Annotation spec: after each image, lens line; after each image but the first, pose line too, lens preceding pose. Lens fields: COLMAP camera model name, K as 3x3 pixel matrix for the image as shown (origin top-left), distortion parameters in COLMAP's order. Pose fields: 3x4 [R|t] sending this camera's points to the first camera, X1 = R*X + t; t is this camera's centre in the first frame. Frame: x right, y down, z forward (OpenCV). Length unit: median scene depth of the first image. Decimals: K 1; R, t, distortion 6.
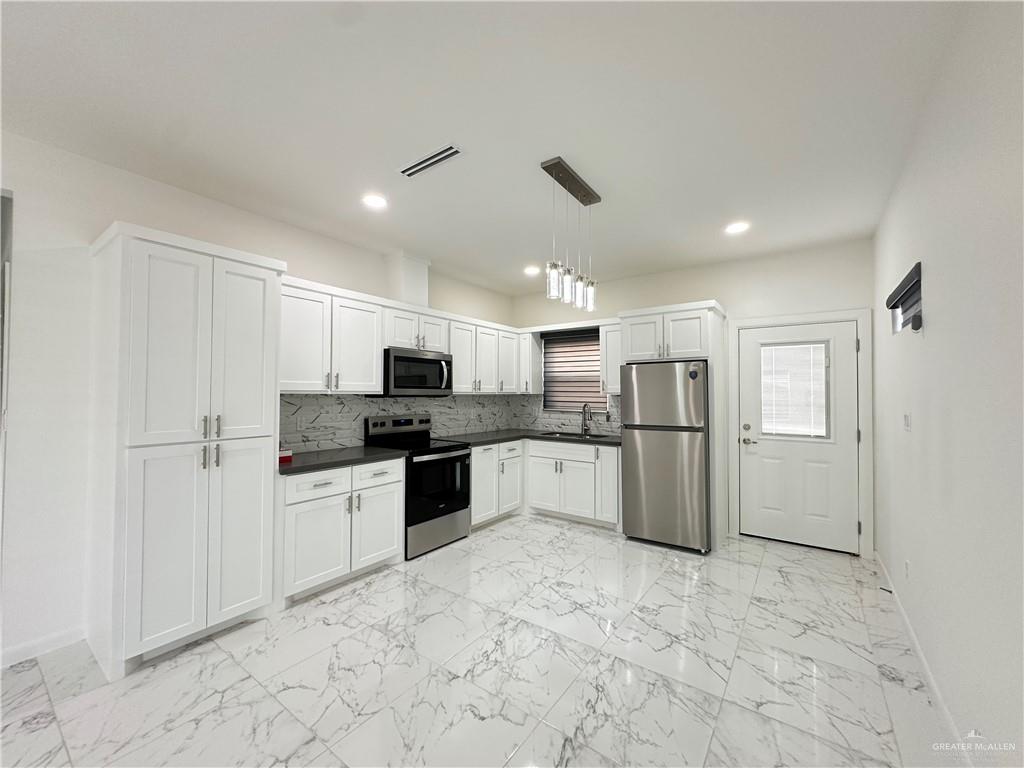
lens RADIAL K [[409.1, 0, 515.3], [0, 409.1, 388.1], [0, 0, 1]] dist [-0.007621, 0.001553]
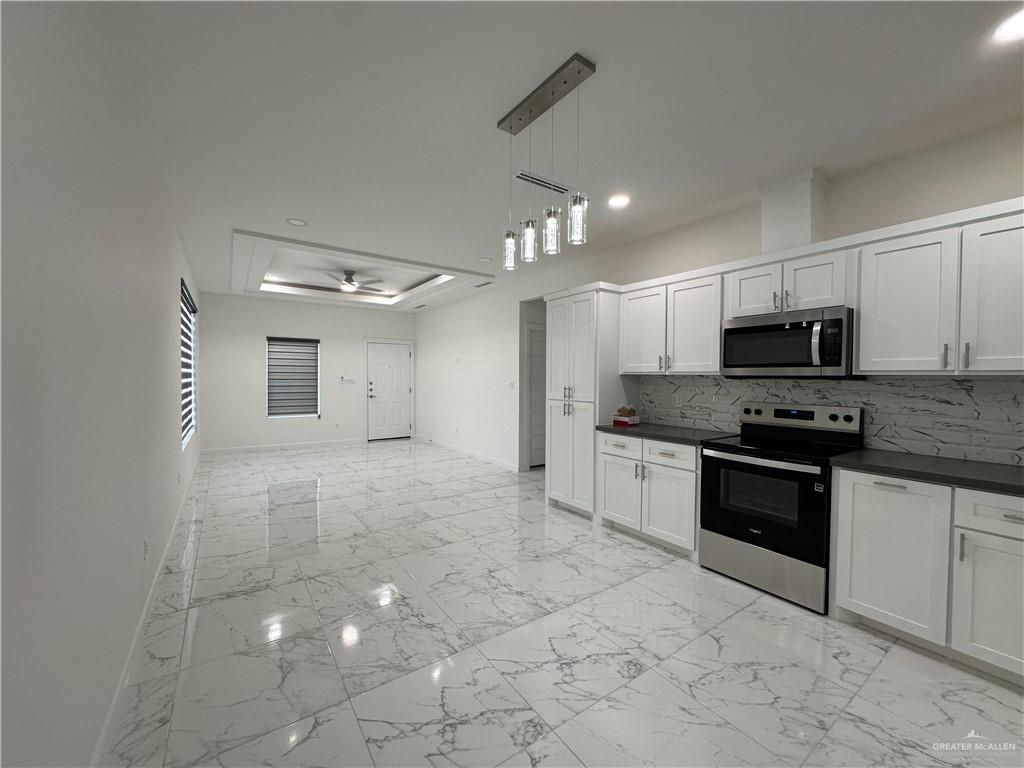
lens RADIAL K [[409.1, 0, 508.8], [0, 409.1, 387.6], [0, 0, 1]] dist [-0.007621, 0.001553]
pose [[-0.337588, 0.020775, -0.941065, 0.689075], [0.004738, 0.999781, 0.020371, 0.023559], [0.941282, 0.002419, -0.337613, 0.915569]]
